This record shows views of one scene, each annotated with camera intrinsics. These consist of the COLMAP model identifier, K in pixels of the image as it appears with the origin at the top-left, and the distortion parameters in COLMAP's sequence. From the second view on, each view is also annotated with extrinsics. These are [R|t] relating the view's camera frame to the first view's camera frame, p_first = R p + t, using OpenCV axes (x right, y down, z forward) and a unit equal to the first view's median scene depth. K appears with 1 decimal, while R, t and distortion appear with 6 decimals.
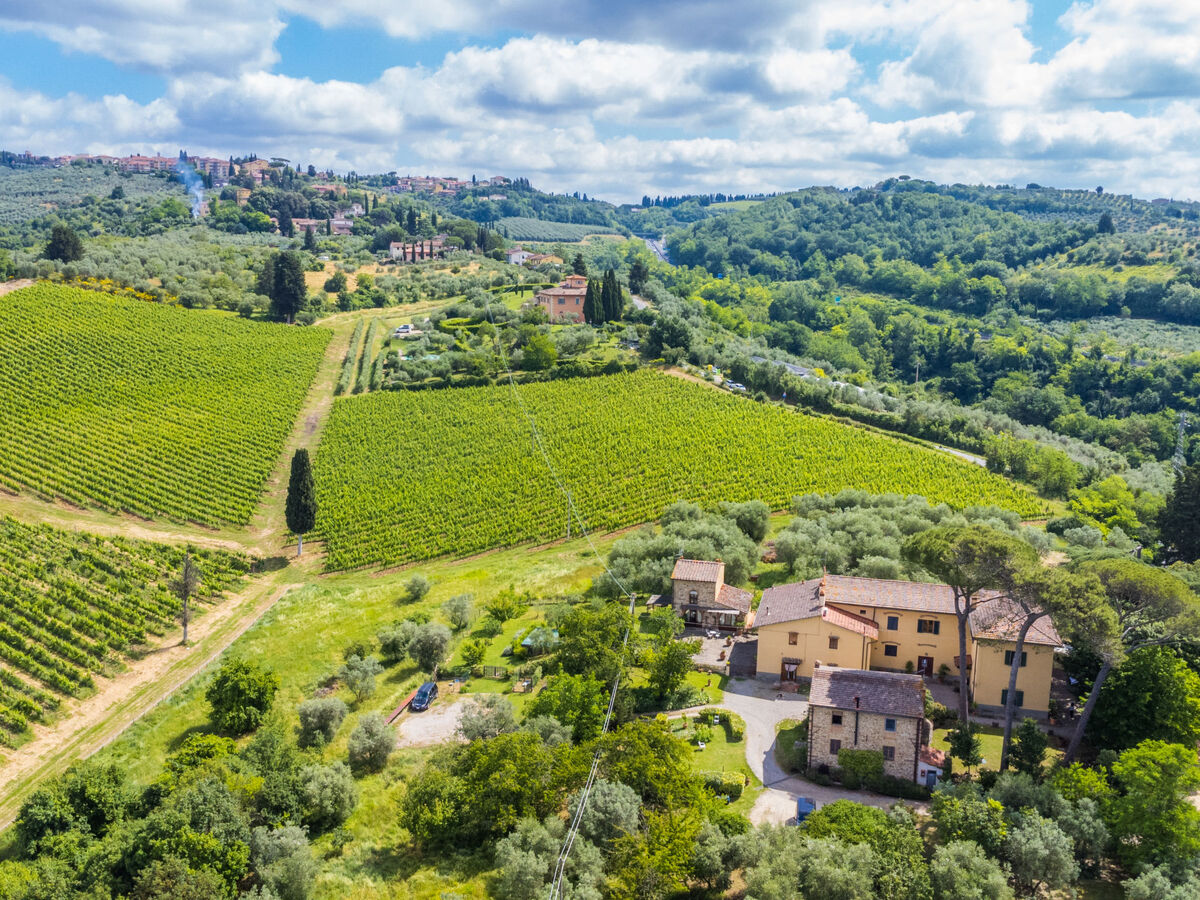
lens RADIAL K [[965.9, 0, 578.7], [0, 965.9, 450.5], [0, 0, 1]] dist [-0.006684, 0.039097]
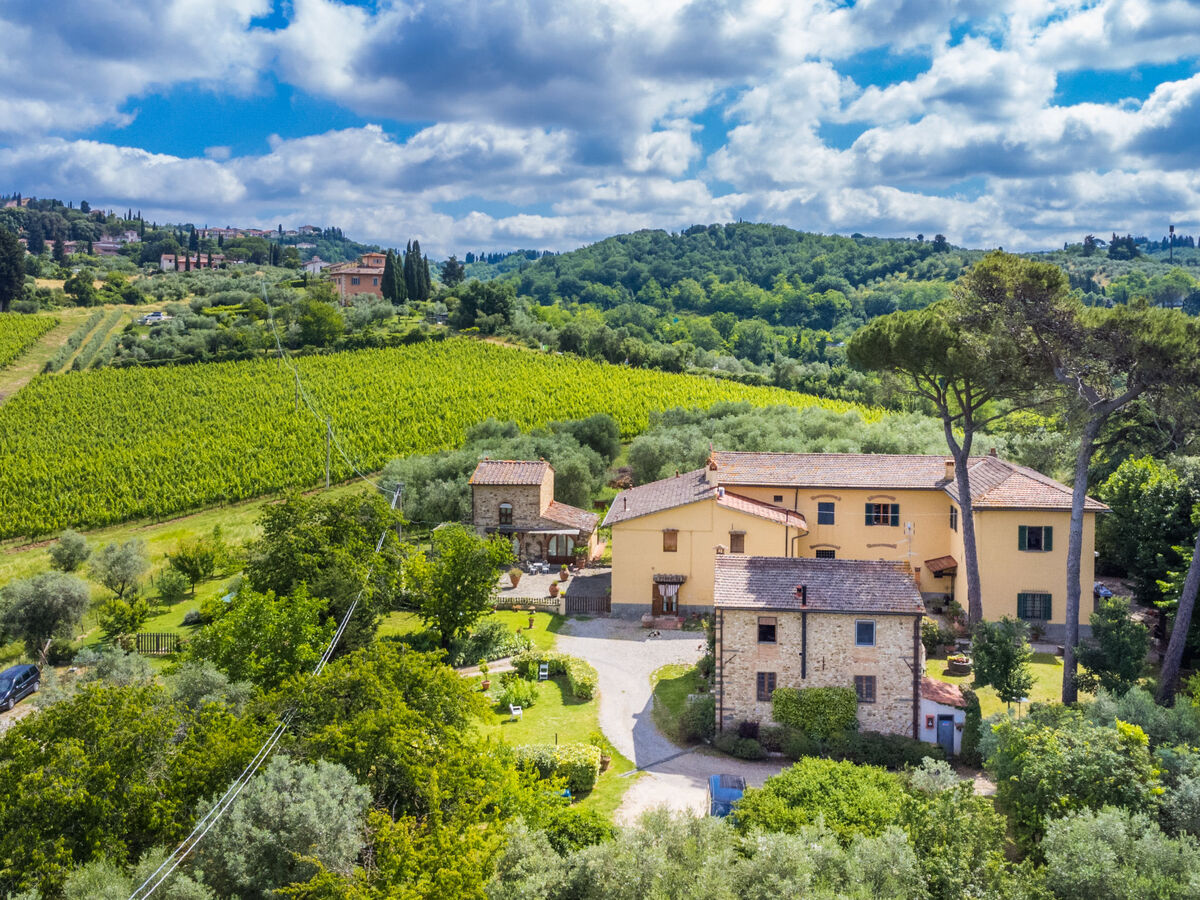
lens RADIAL K [[965.9, 0, 578.7], [0, 965.9, 450.5], [0, 0, 1]] dist [-0.006684, 0.039097]
pose [[0.985568, -0.014585, 0.168652, 0.058009], [0.033683, 0.993256, -0.110942, 0.173734], [-0.165897, 0.115022, 0.979412, 0.361611]]
